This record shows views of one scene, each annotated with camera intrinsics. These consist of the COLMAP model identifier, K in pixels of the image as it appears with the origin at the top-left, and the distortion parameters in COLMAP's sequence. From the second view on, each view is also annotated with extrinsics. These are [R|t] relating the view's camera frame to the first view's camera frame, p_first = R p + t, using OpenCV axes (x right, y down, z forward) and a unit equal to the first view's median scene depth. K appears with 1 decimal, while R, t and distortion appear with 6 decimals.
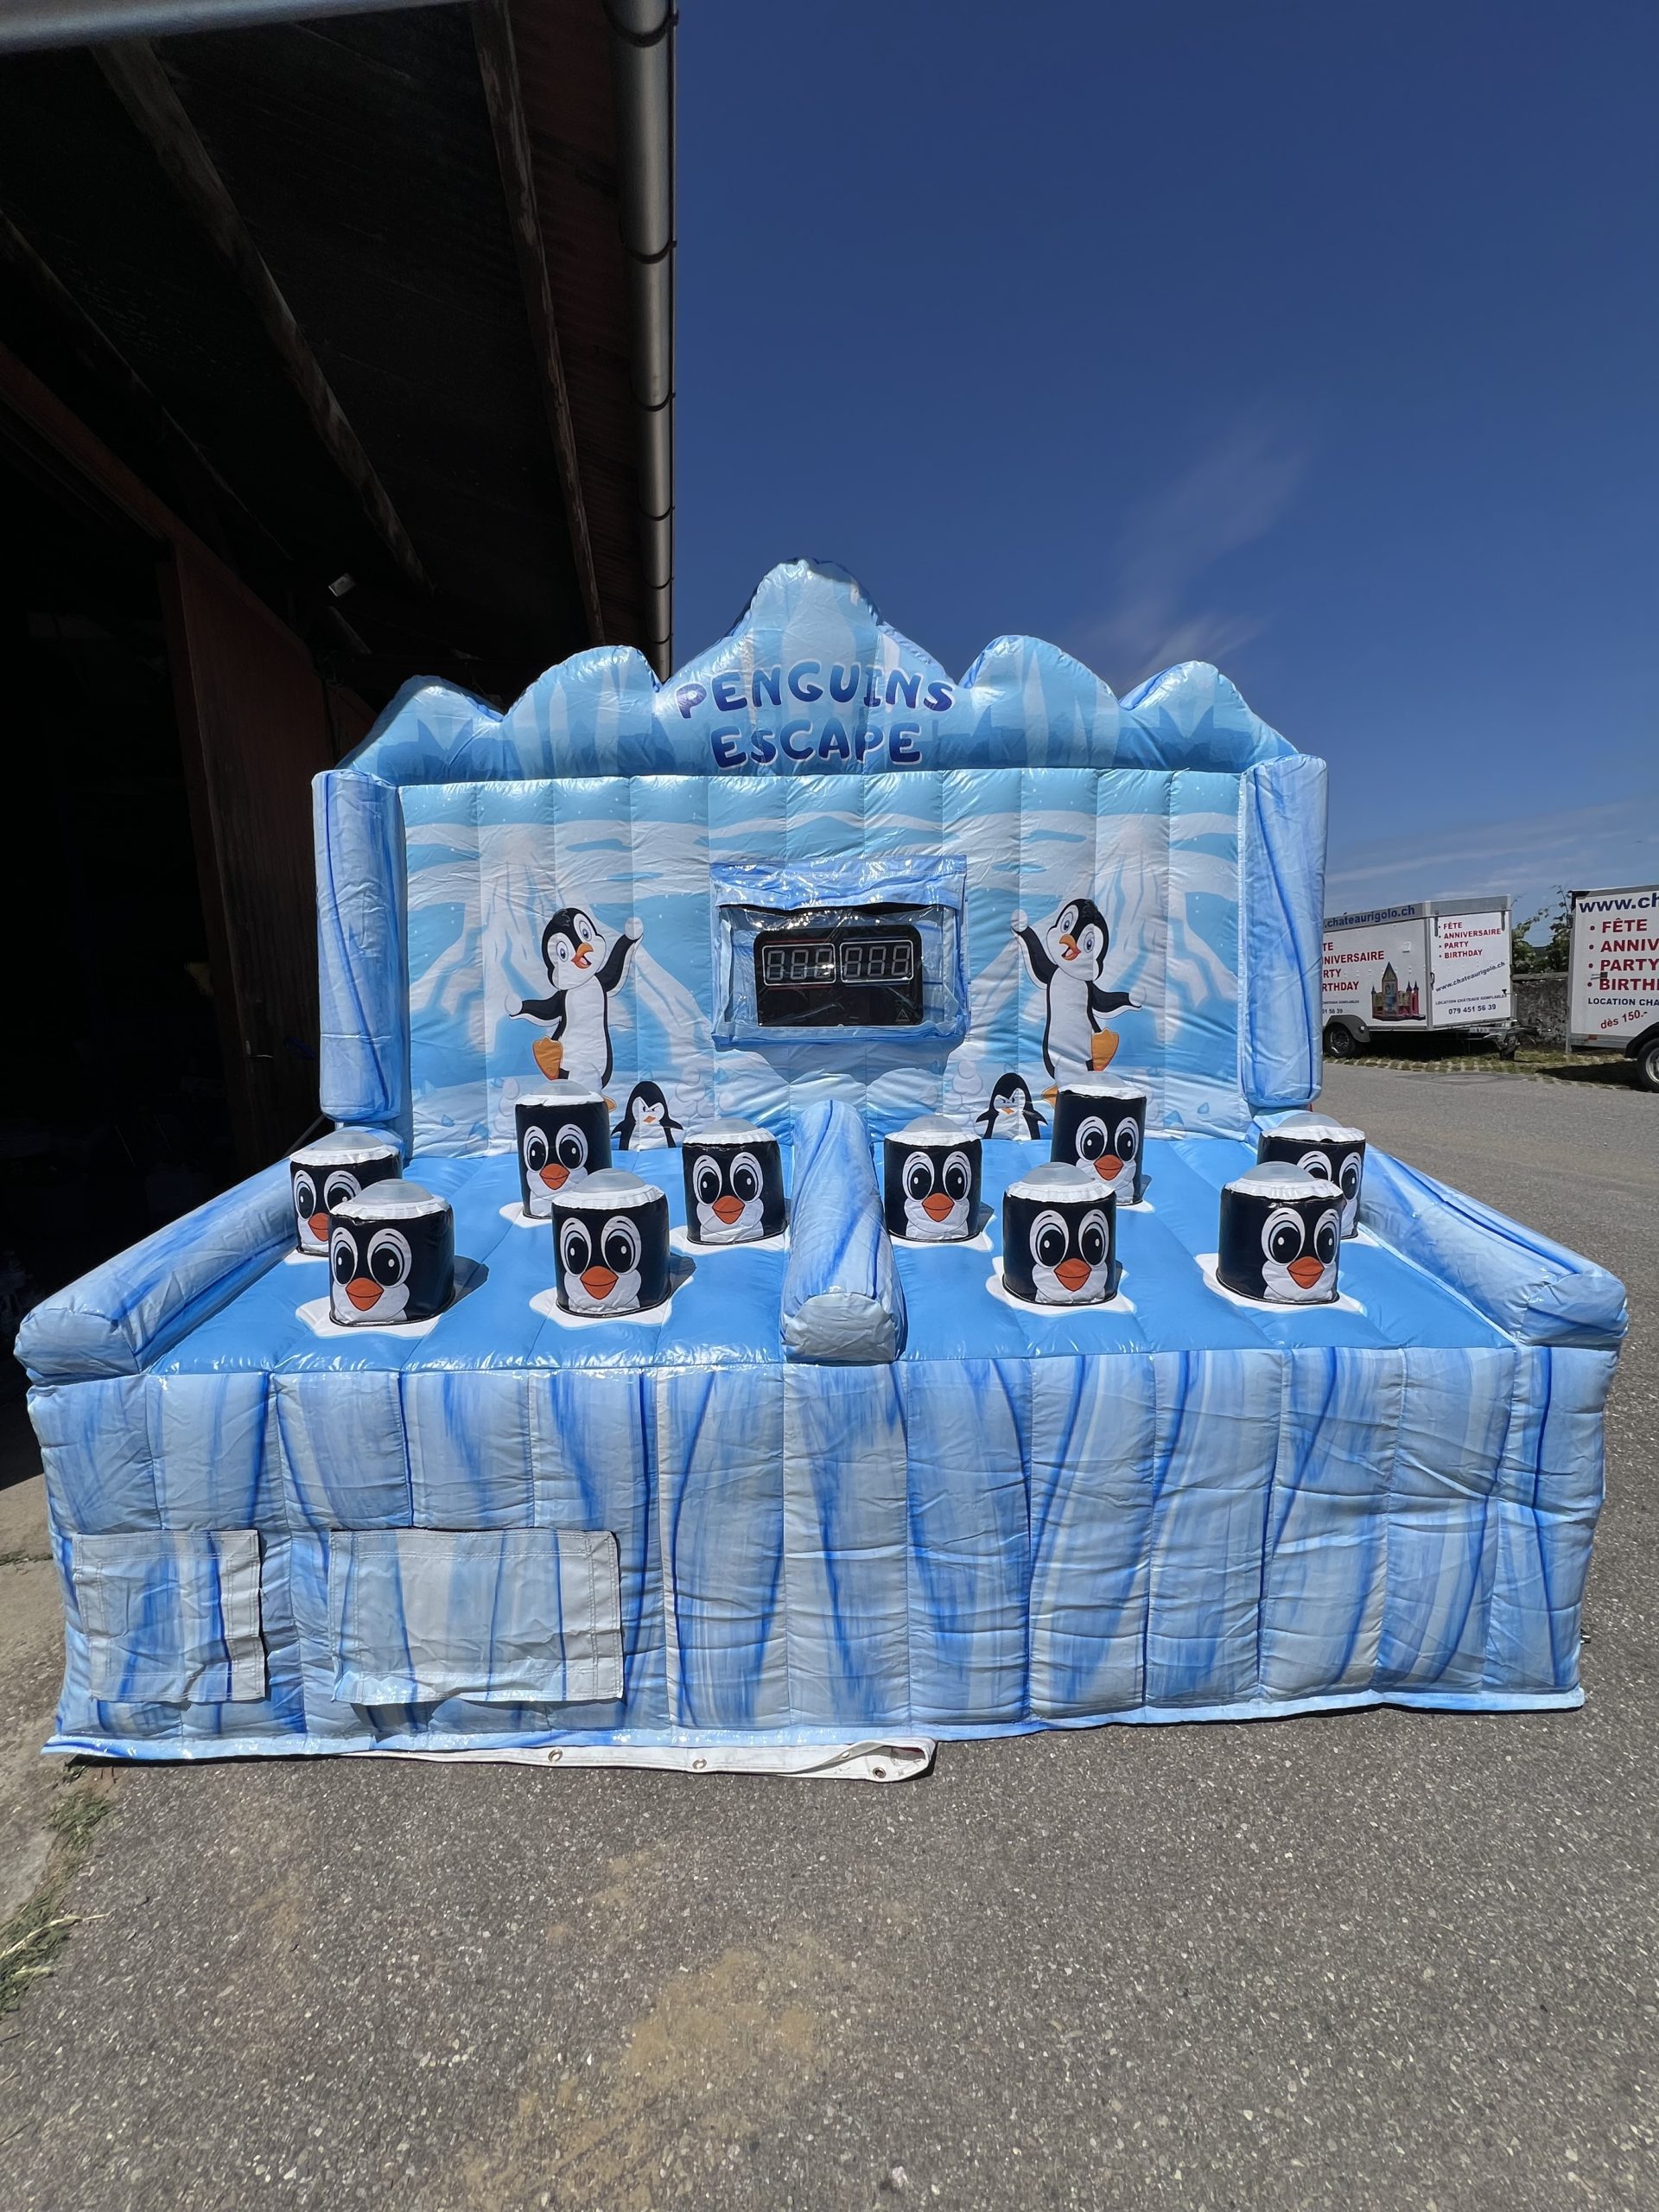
lens RADIAL K [[883.6, 0, 837.0], [0, 883.6, 1094.5], [0, 0, 1]] dist [-0.001652, 0.000535]
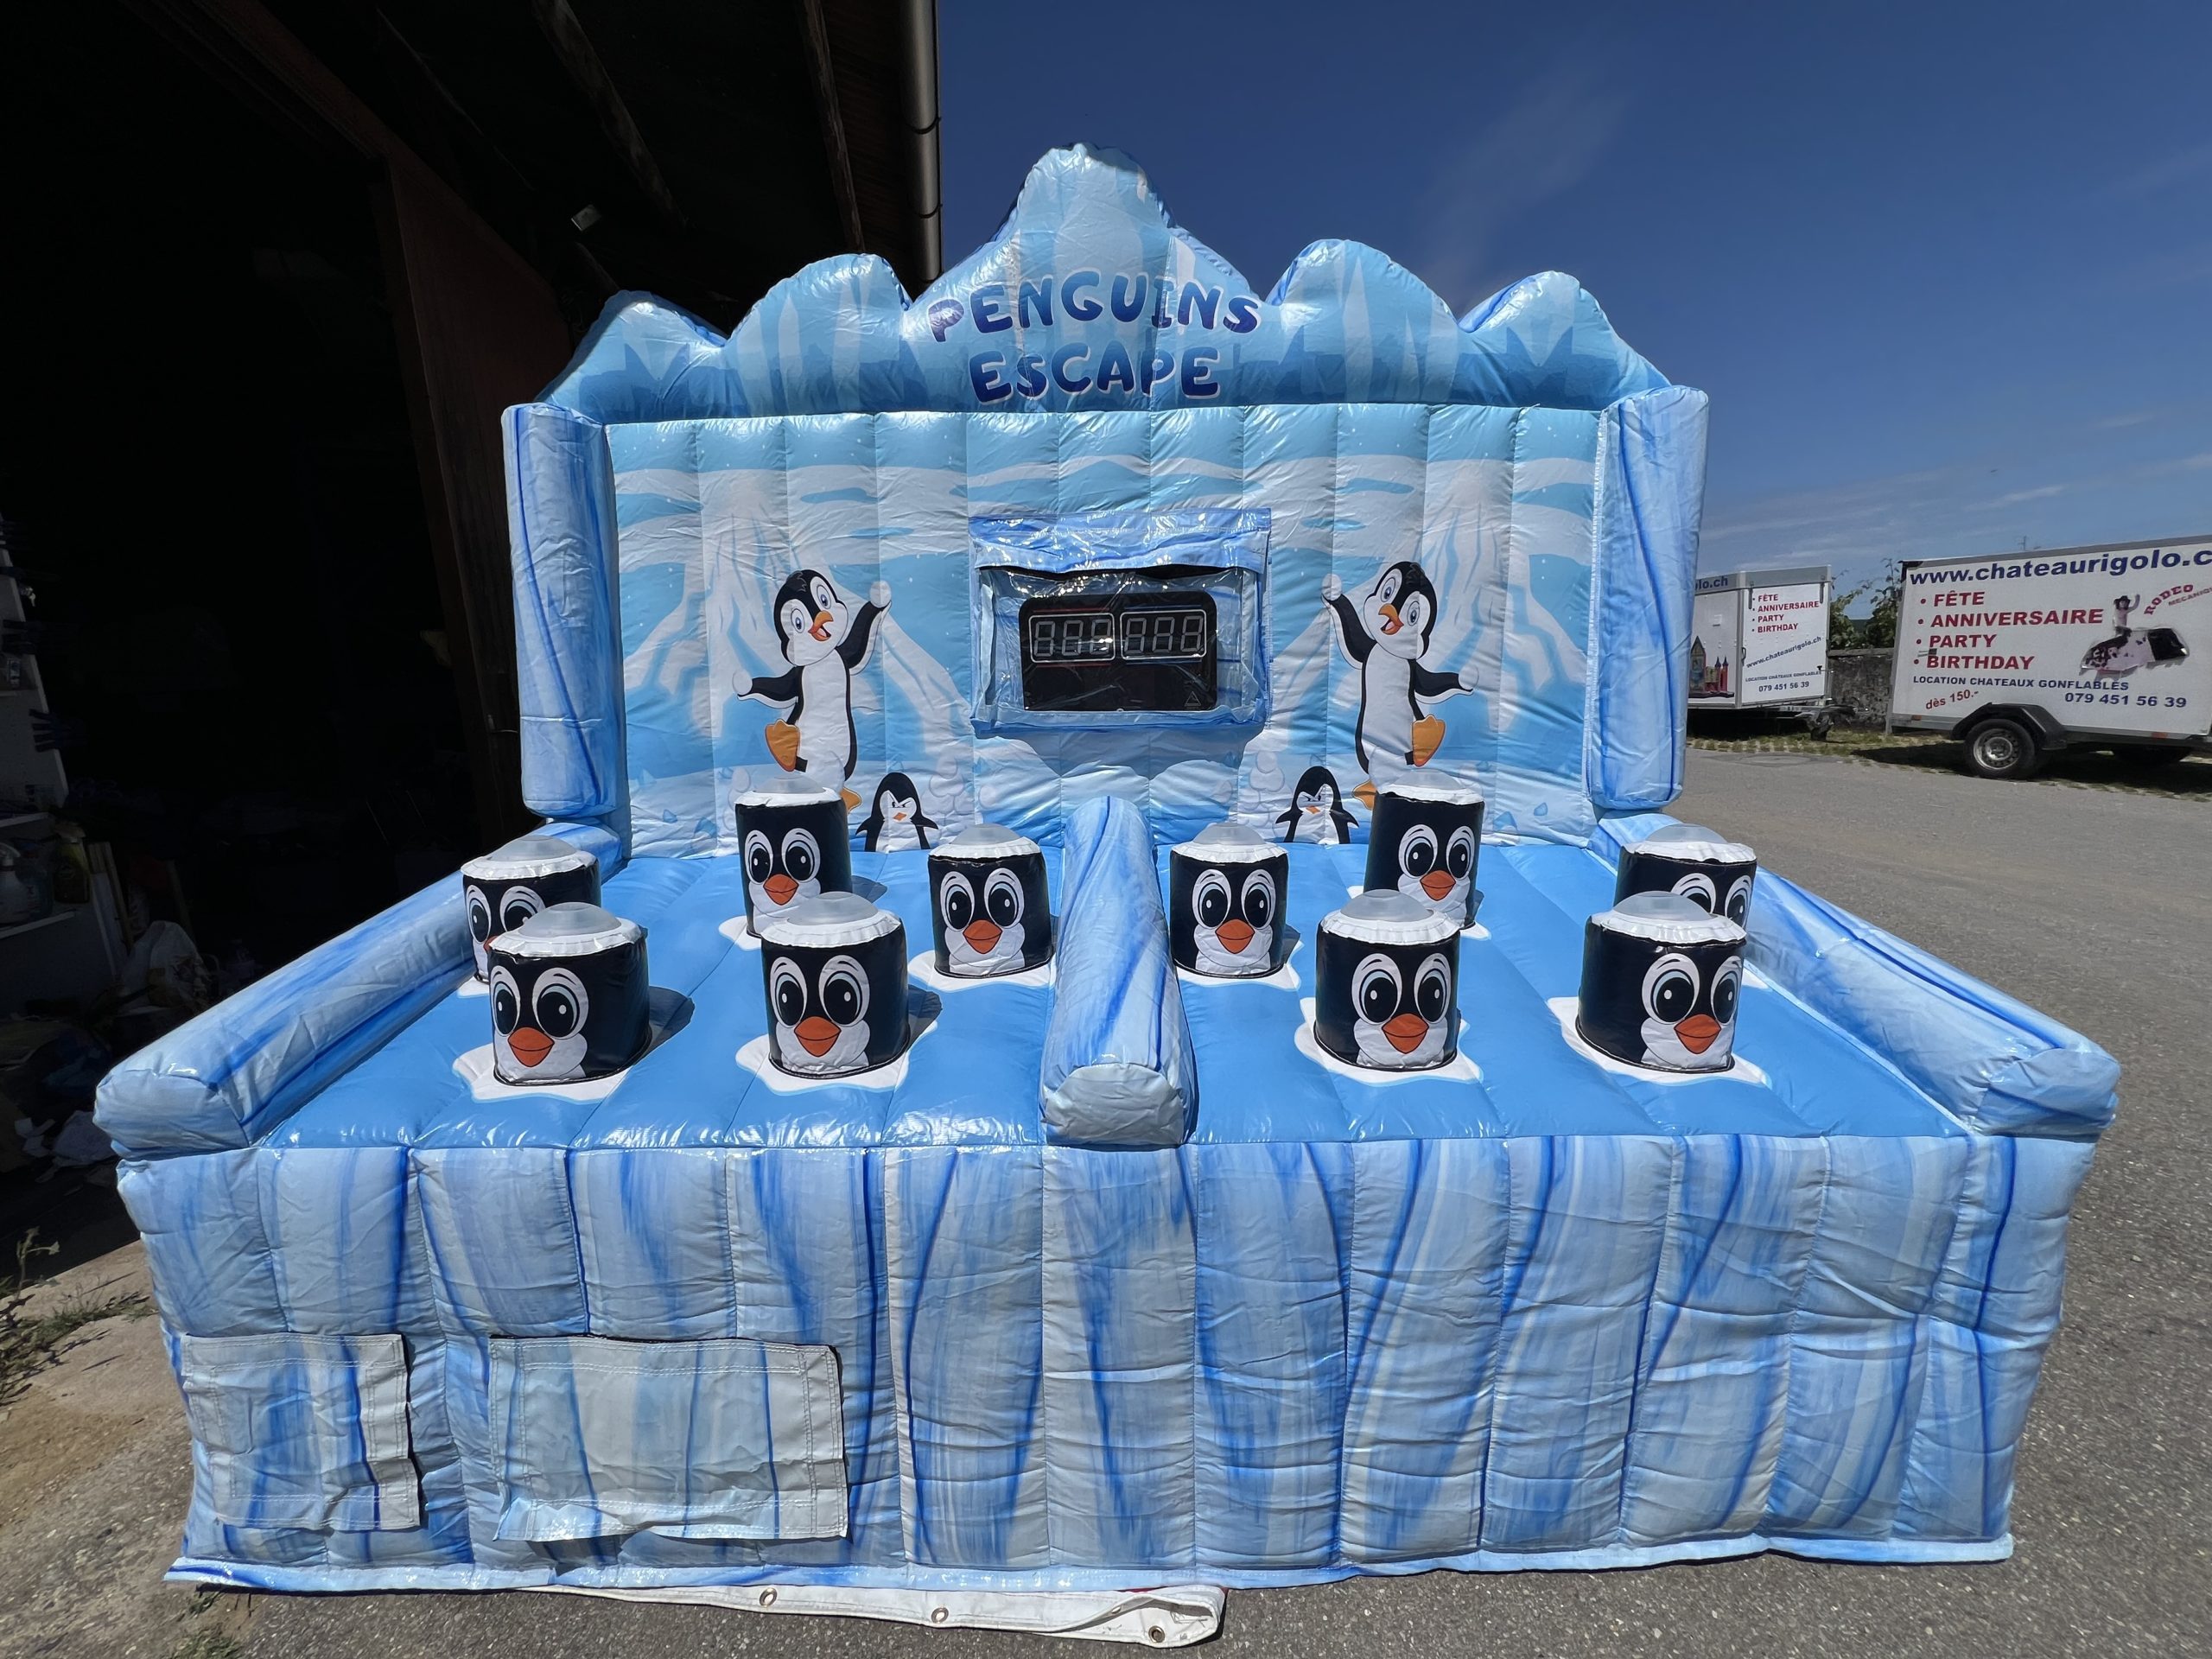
lens RADIAL K [[883.6, 0, 1103.1], [0, 883.6, 819.5], [0, 0, 1]] dist [-0.001652, 0.000535]
pose [[0.999826, 0.009408, -0.016087, 0.003623], [-0.008419, 0.998132, 0.060506, -0.037214], [0.016626, -0.060360, 0.998038, 0.209529]]
